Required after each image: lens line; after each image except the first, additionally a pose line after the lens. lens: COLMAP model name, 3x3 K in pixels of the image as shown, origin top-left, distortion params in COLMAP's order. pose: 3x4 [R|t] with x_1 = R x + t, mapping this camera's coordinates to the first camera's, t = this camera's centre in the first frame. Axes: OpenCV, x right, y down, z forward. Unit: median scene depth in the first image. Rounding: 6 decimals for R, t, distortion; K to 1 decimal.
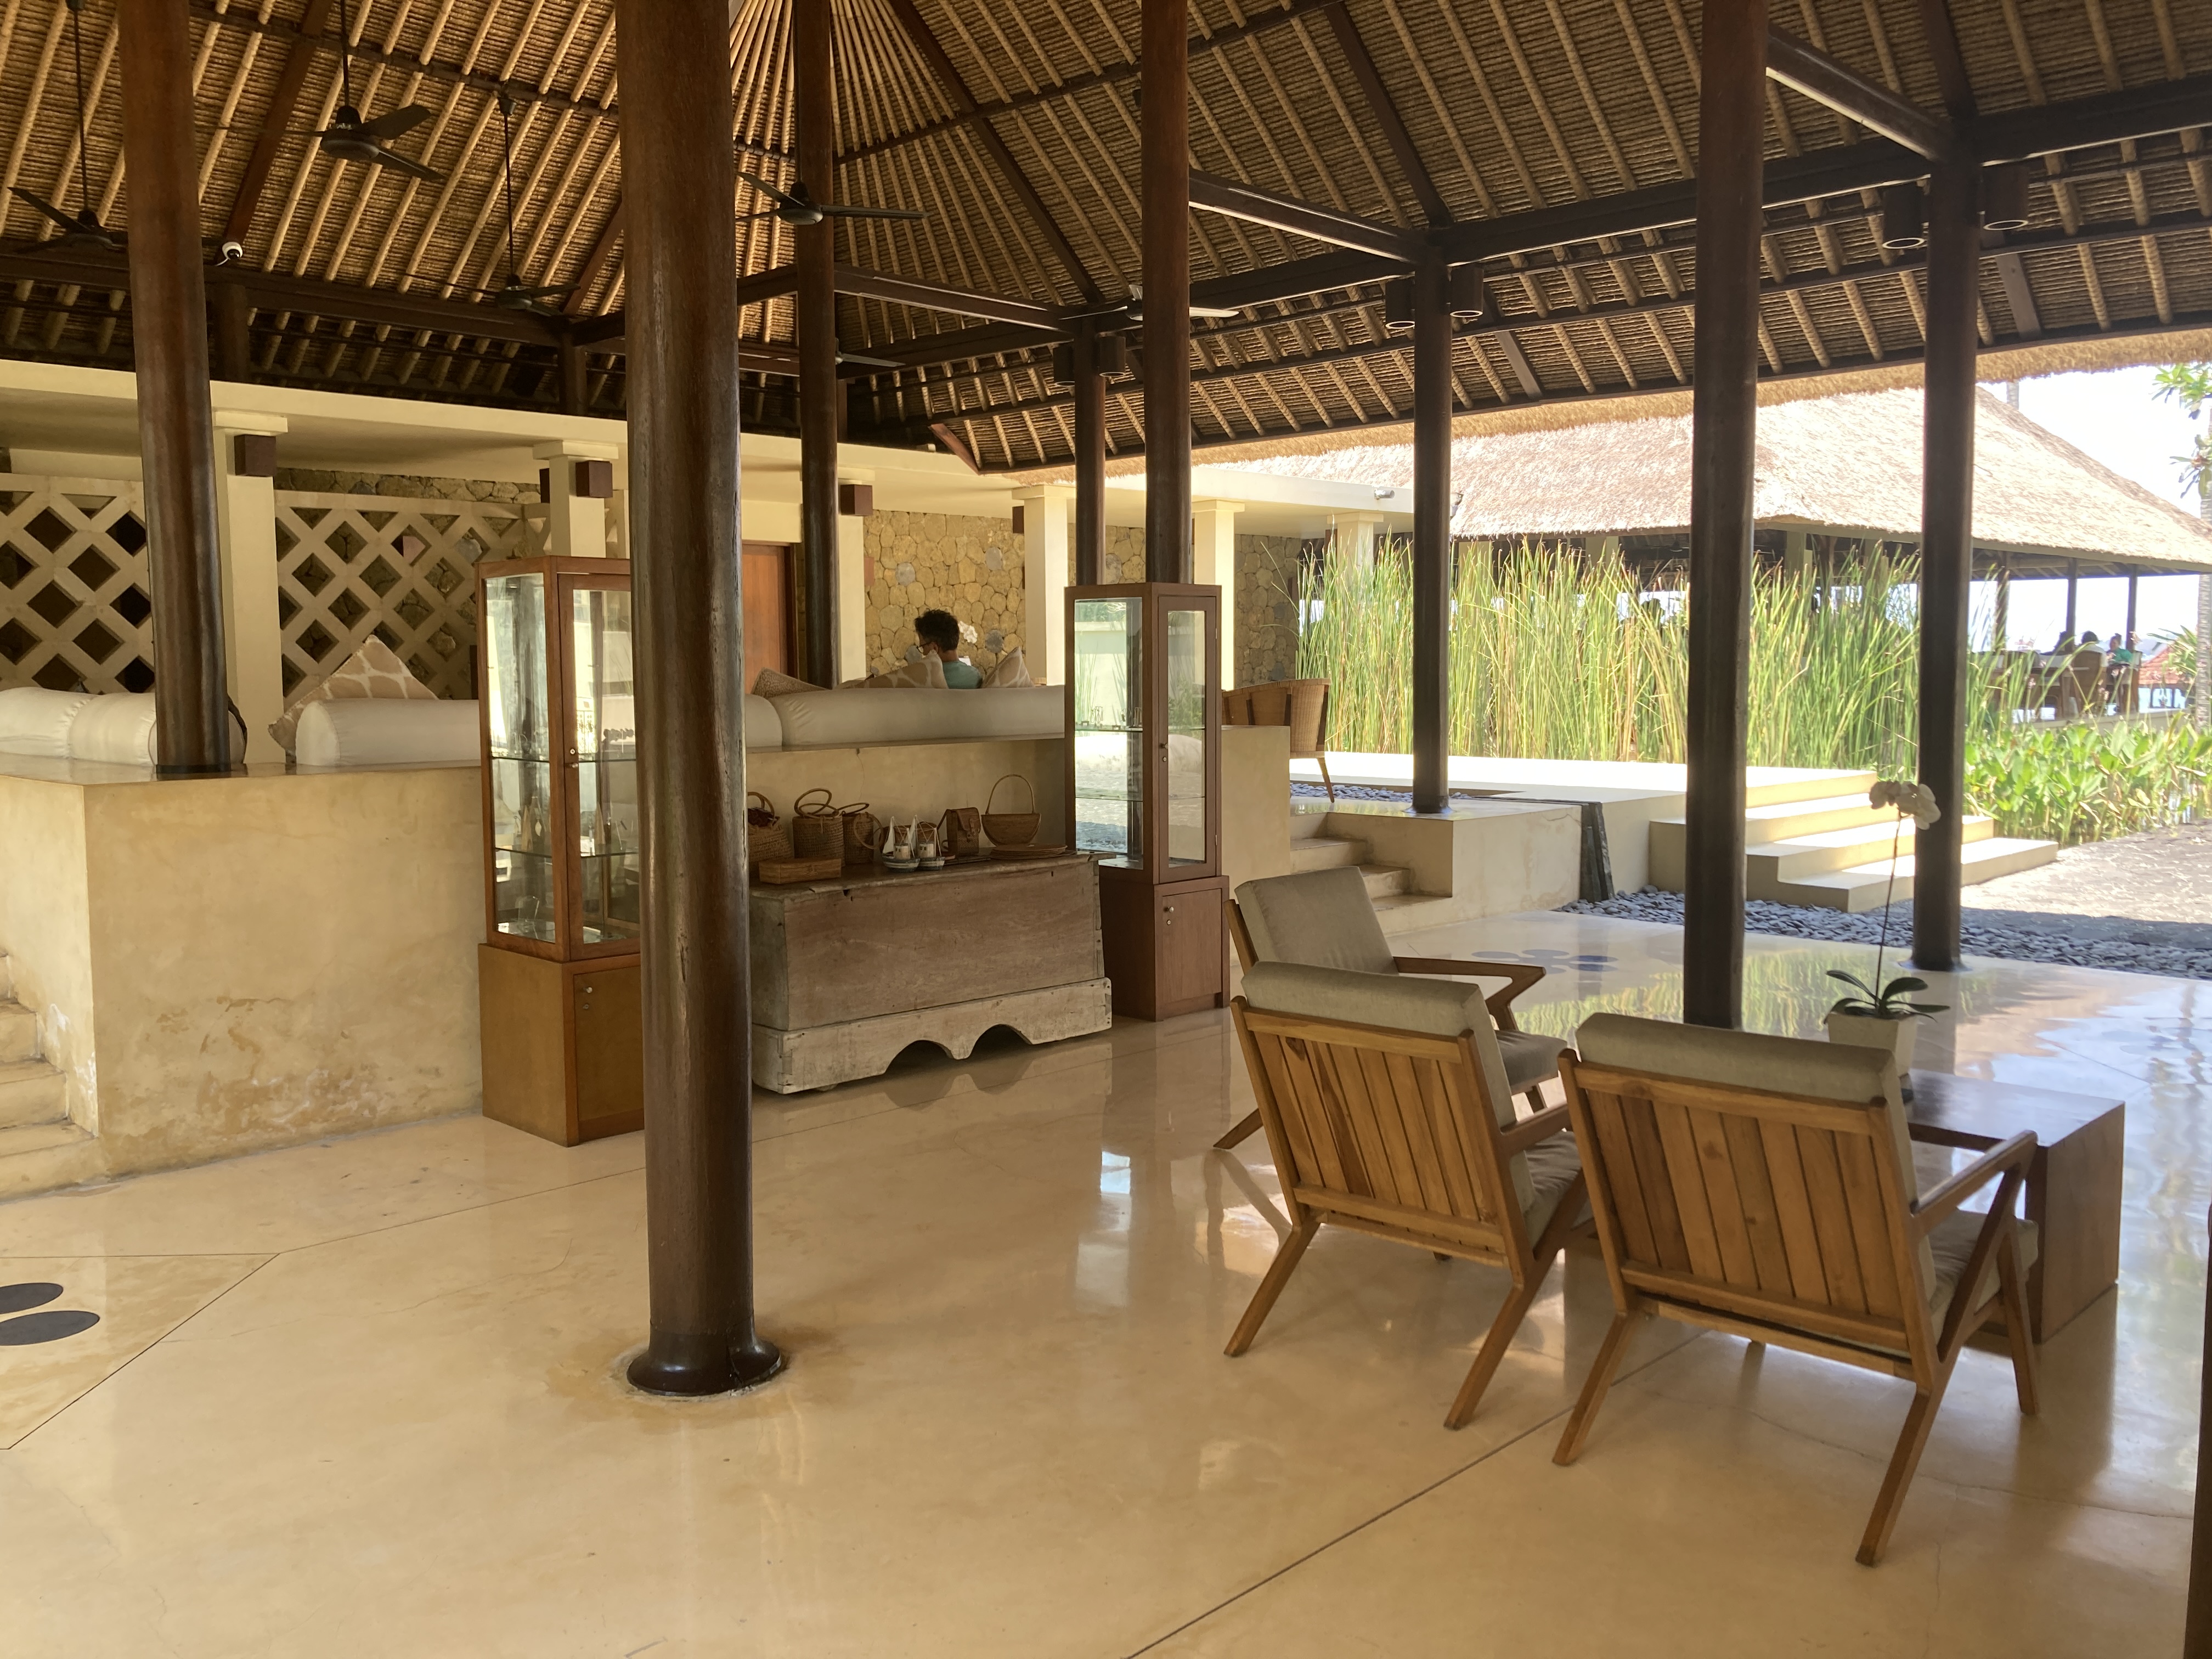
lens RADIAL K [[1848.1, 0, 1042.4], [0, 1848.1, 826.1], [0, 0, 1]] dist [-0.001993, -0.016397]
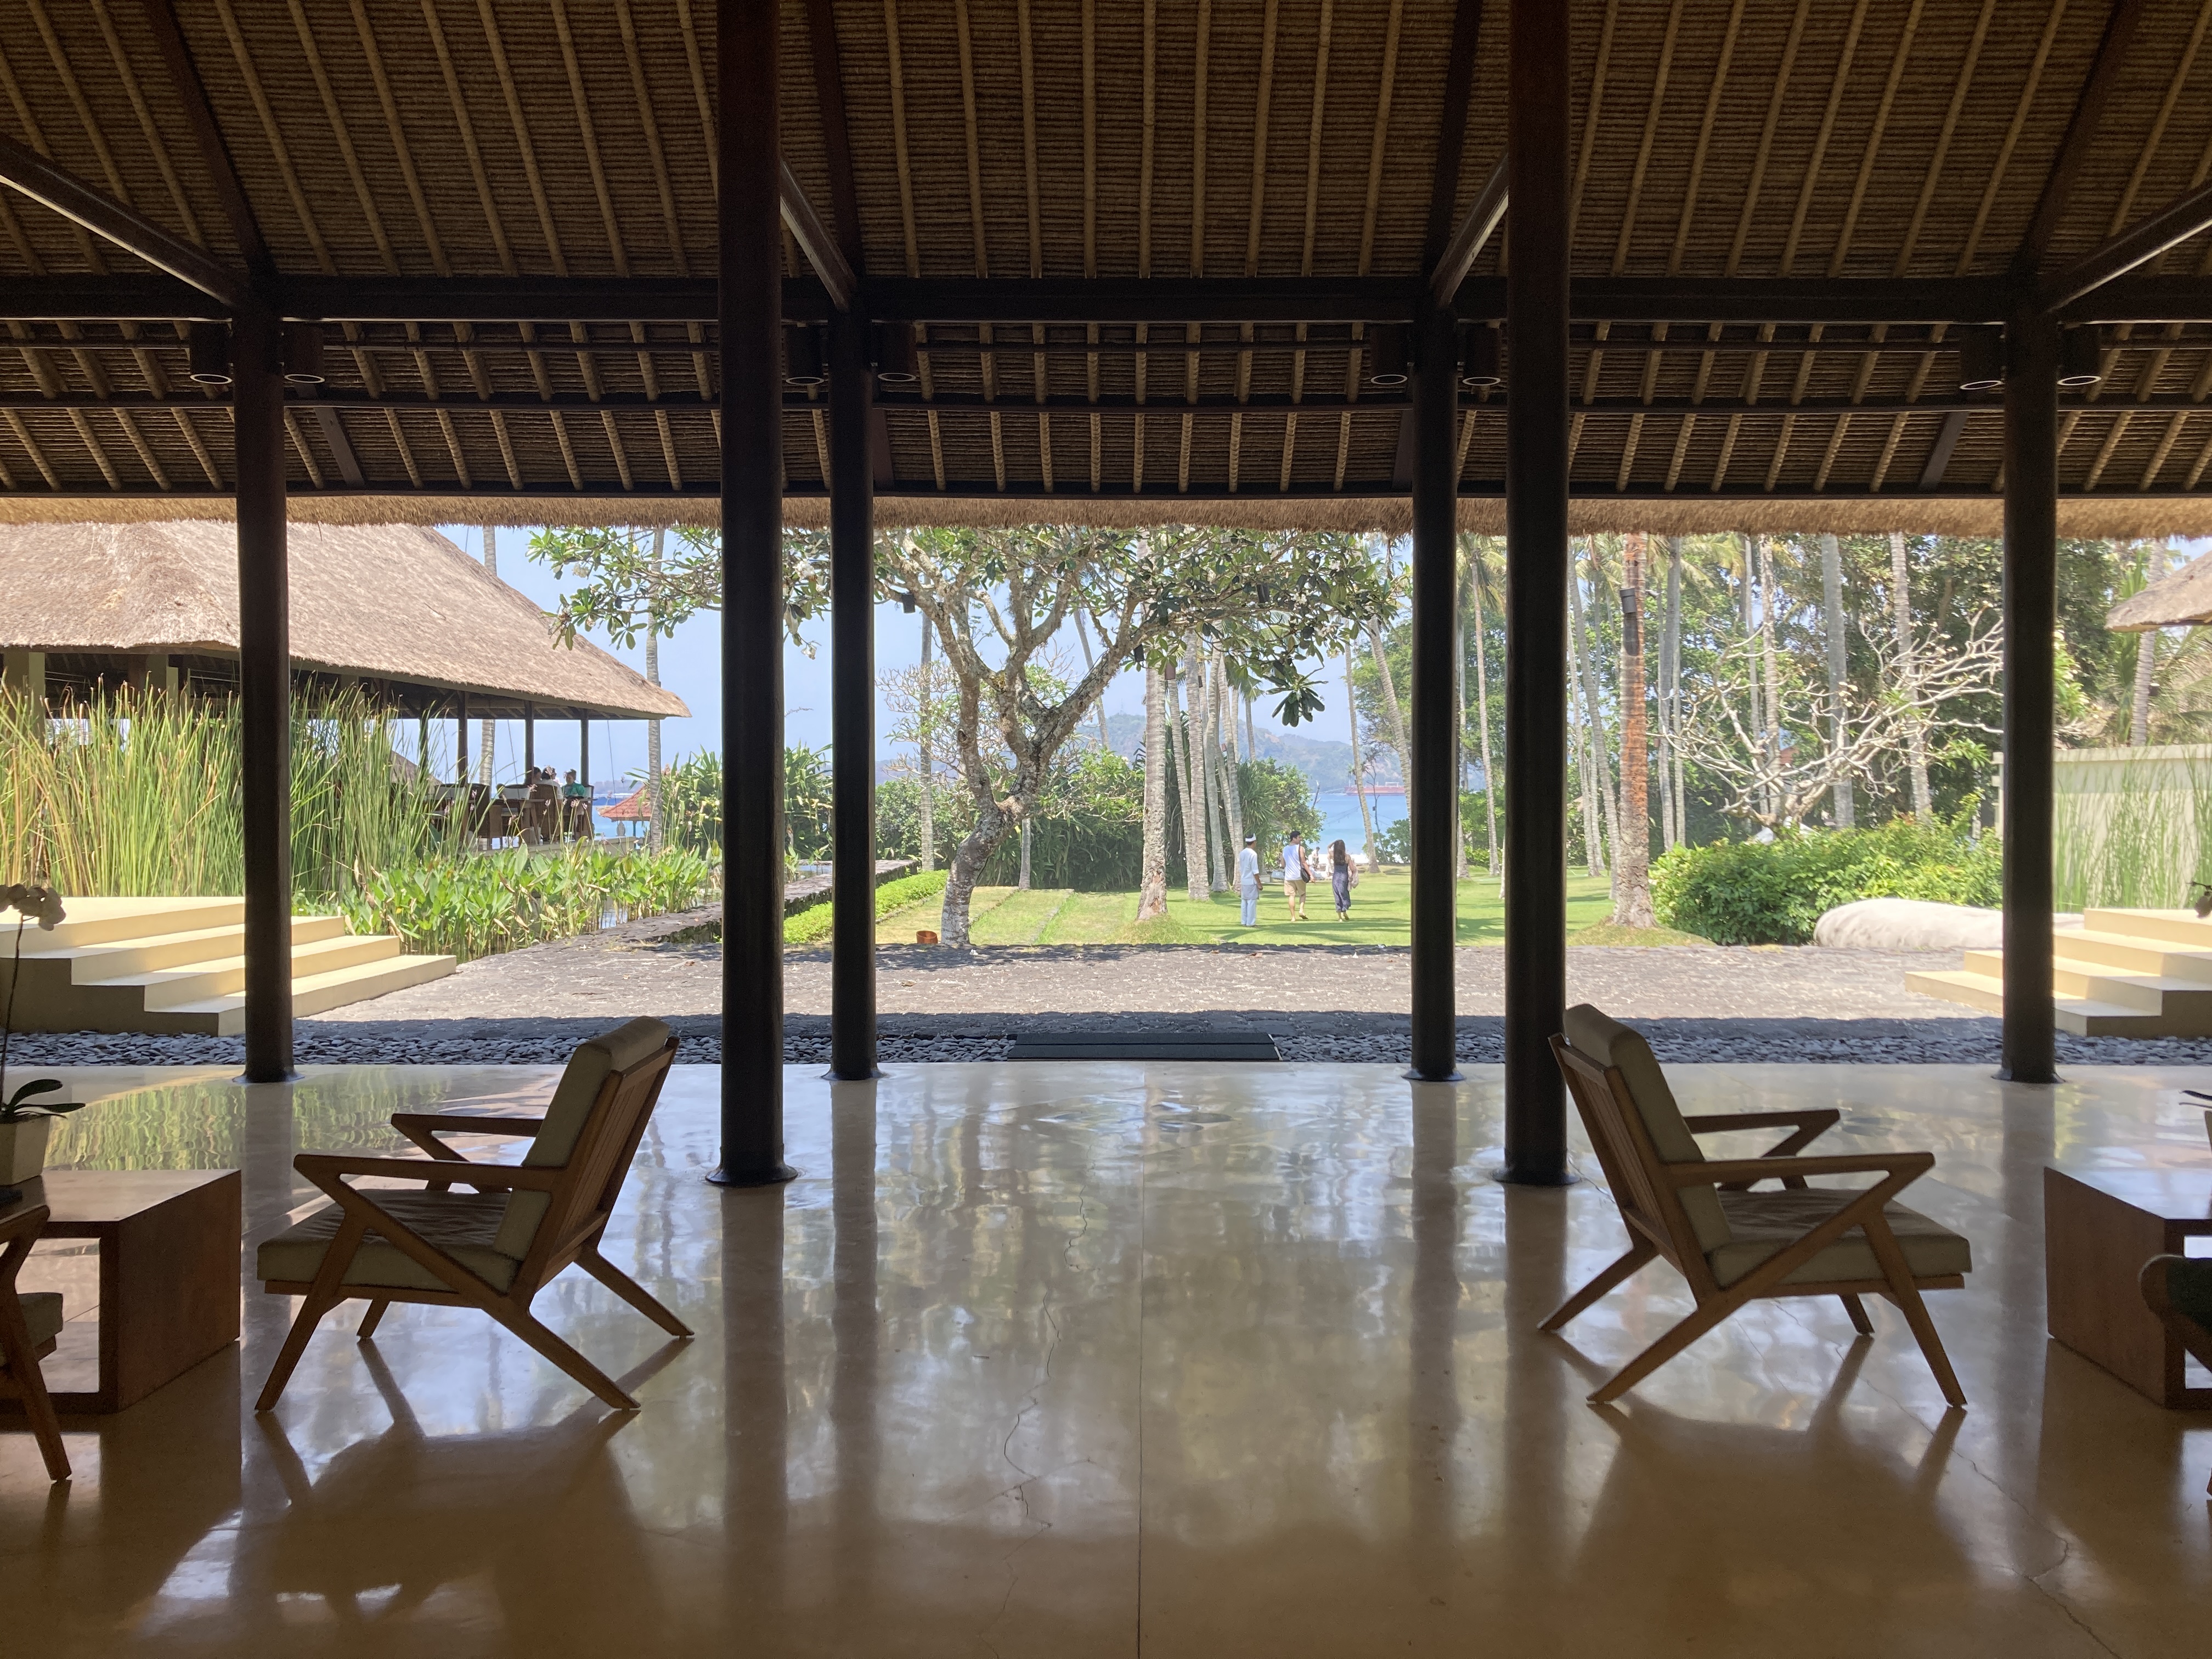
lens RADIAL K [[1848.1, 0, 1042.4], [0, 1848.1, 826.1], [0, 0, 1]] dist [-0.001993, -0.016397]
pose [[0.662128, -0.010956, 0.749311, -0.075670], [0.062177, 0.997249, -0.040361, -0.007634], [-0.746807, 0.073314, 0.660988, 0.086921]]
